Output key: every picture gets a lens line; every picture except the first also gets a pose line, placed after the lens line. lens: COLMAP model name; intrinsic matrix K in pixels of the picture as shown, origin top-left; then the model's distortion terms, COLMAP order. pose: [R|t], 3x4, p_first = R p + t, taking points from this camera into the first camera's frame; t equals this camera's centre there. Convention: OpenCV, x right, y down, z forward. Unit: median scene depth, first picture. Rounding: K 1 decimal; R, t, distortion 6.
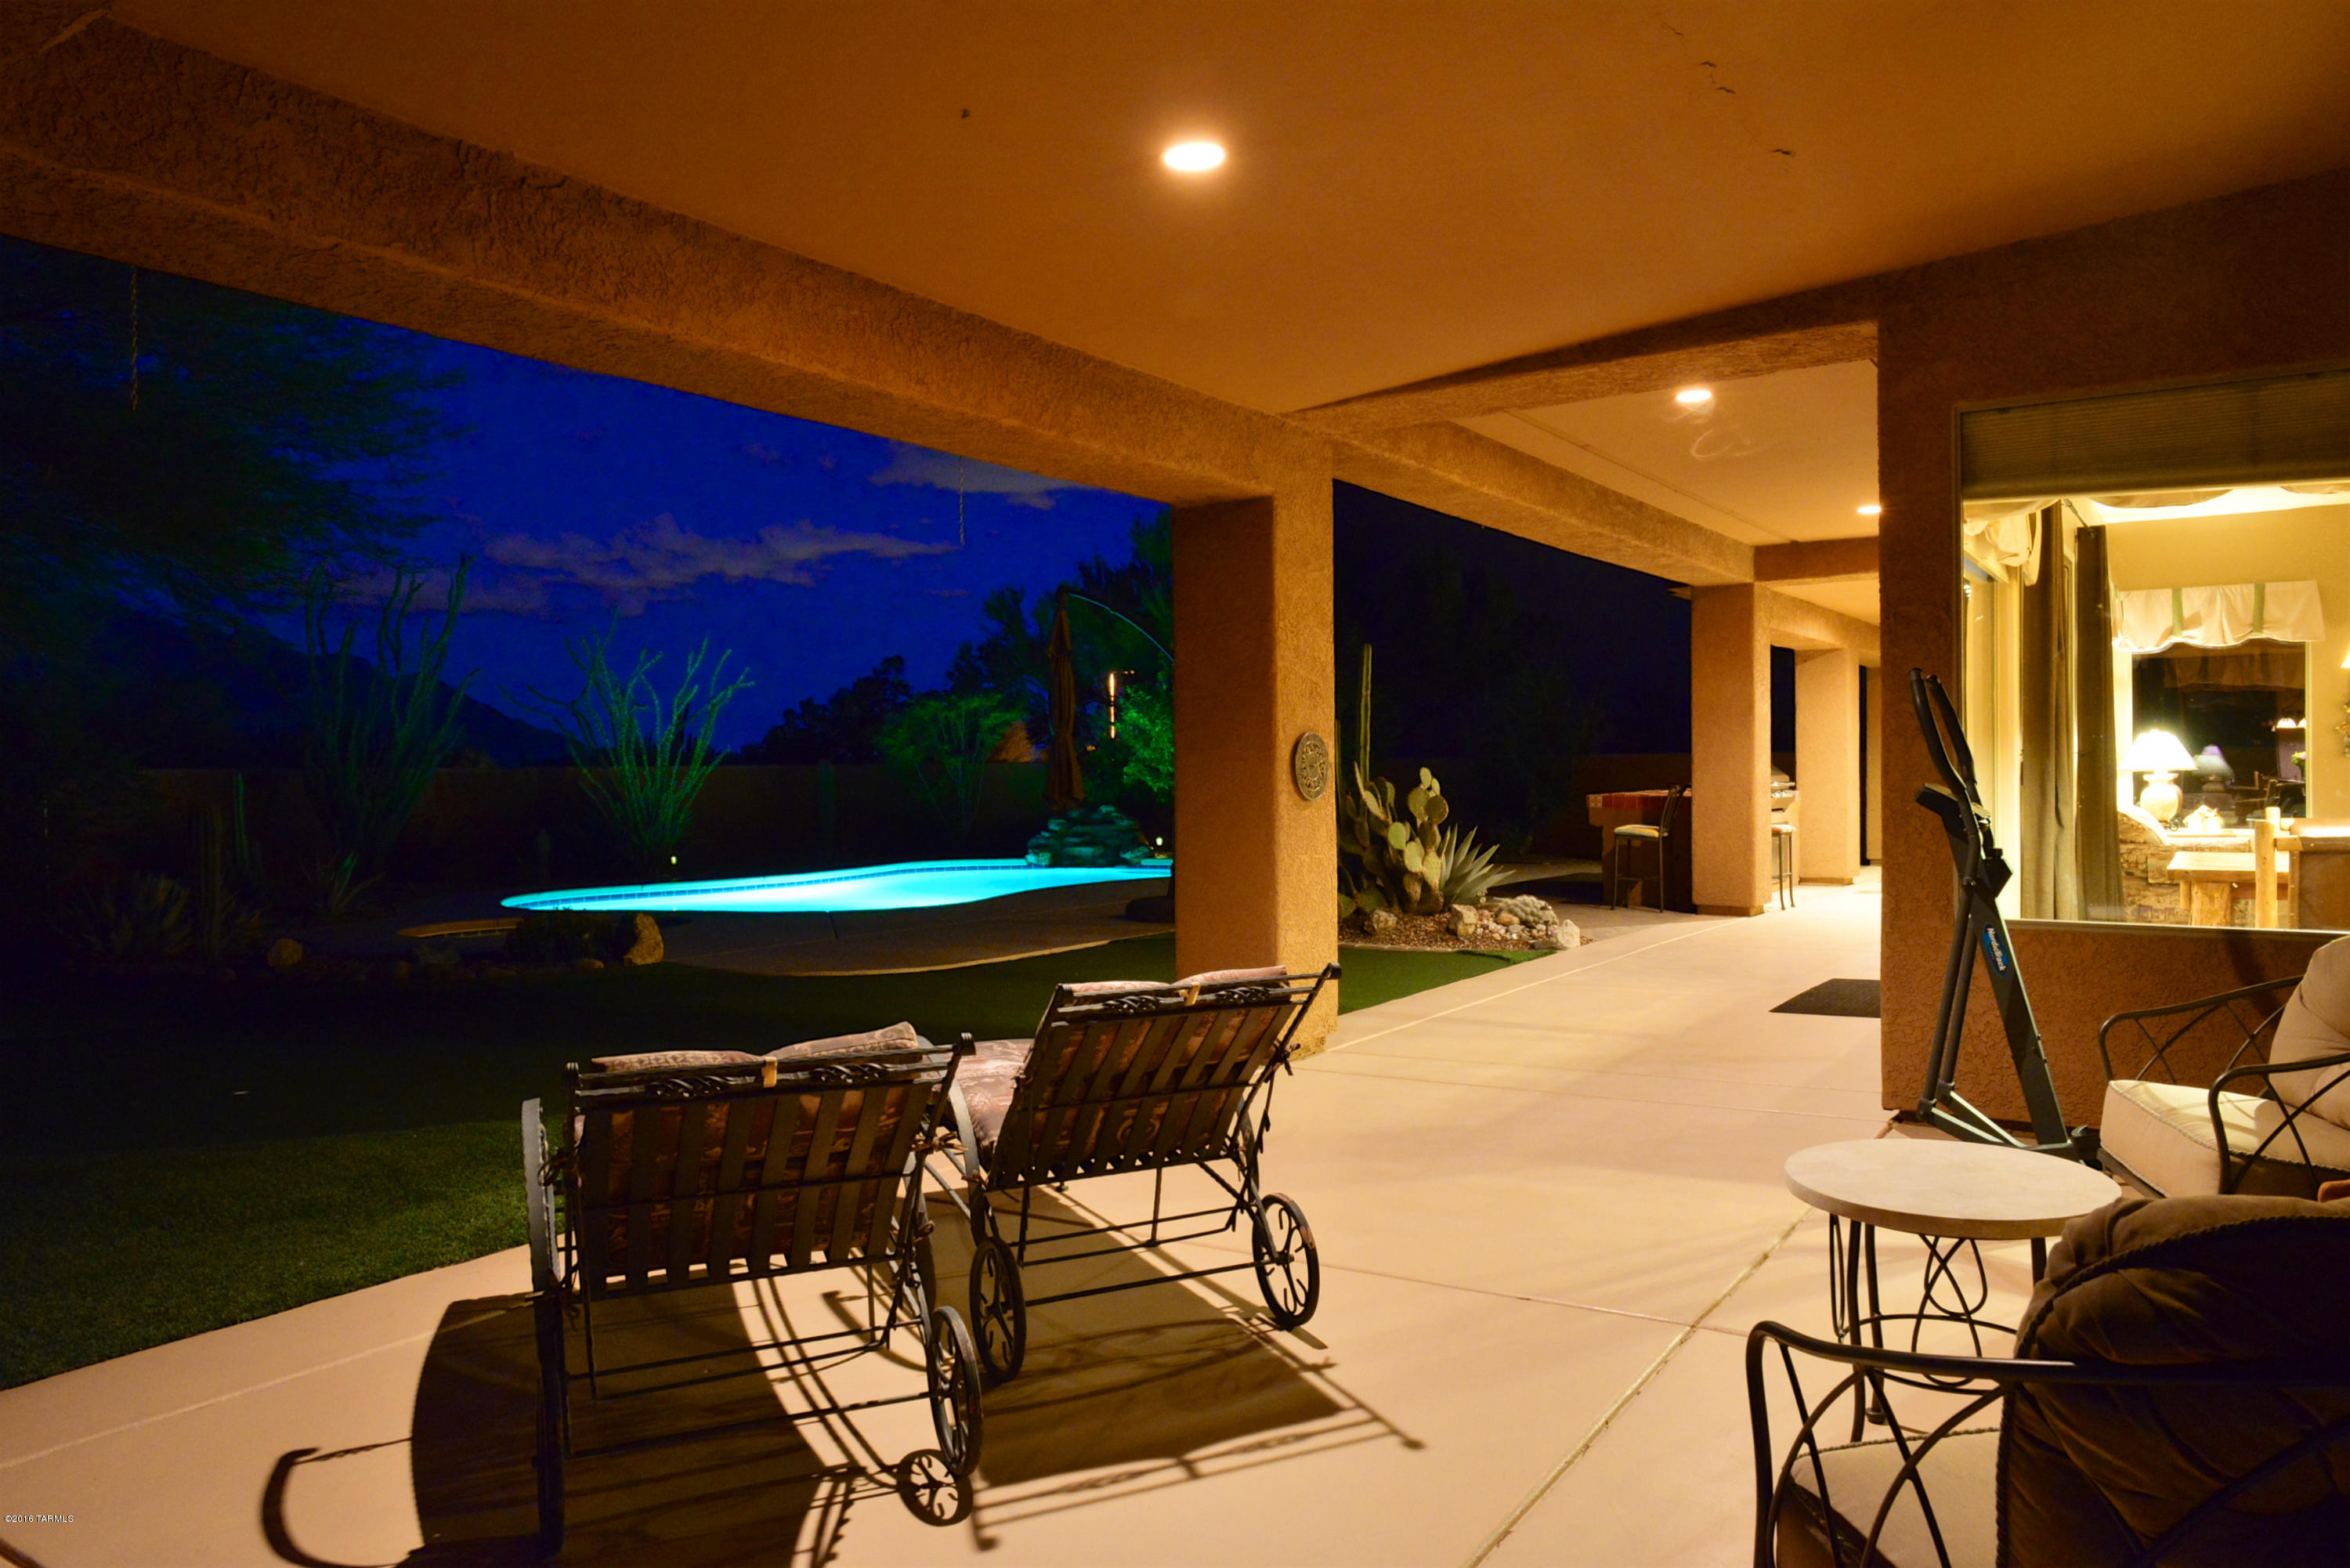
lens RADIAL K [[1614.1, 0, 1172.6], [0, 1614.1, 792.7], [0, 0, 1]] dist [-0.015313, -0.004631]
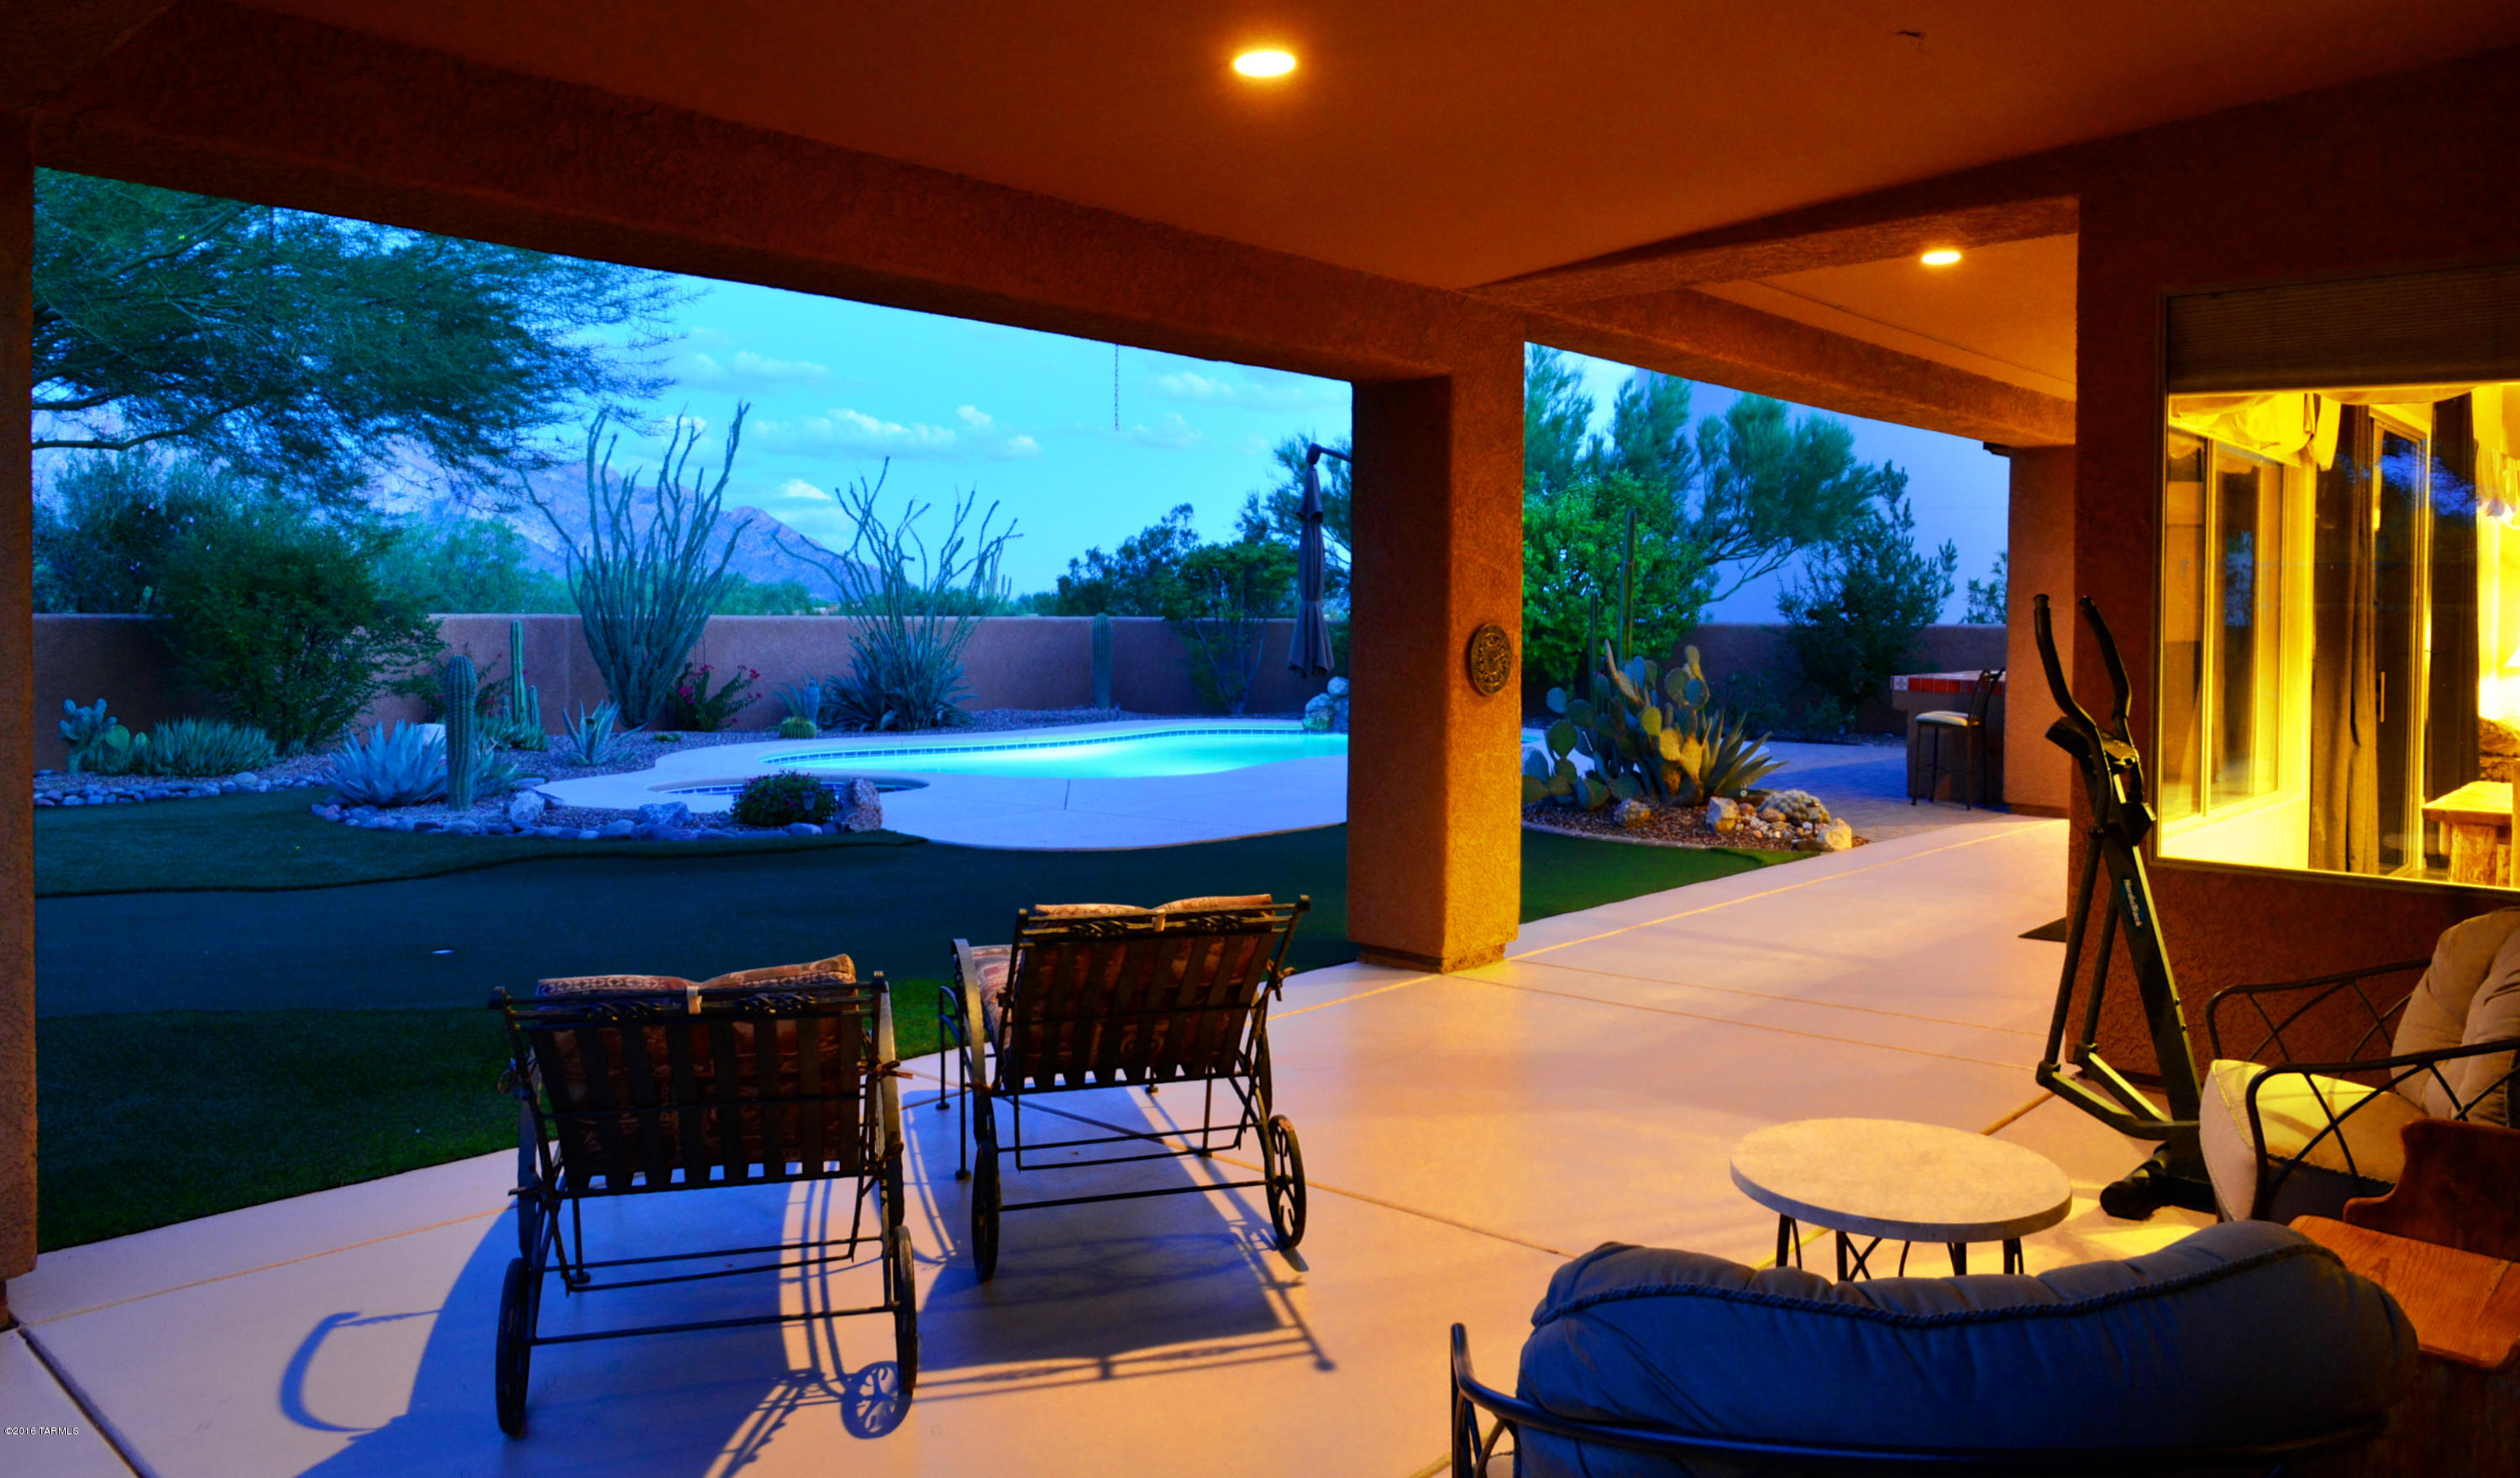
lens RADIAL K [[1737.3, 0, 1276.5], [0, 1737.3, 641.6], [0, 0, 1]] dist [-0.015207, -0.011553]
pose [[0.988445, 0.021328, -0.150074, 0.145603], [-0.020786, 0.999771, 0.005182, -0.037724], [0.150150, -0.002003, 0.988661, -0.034947]]
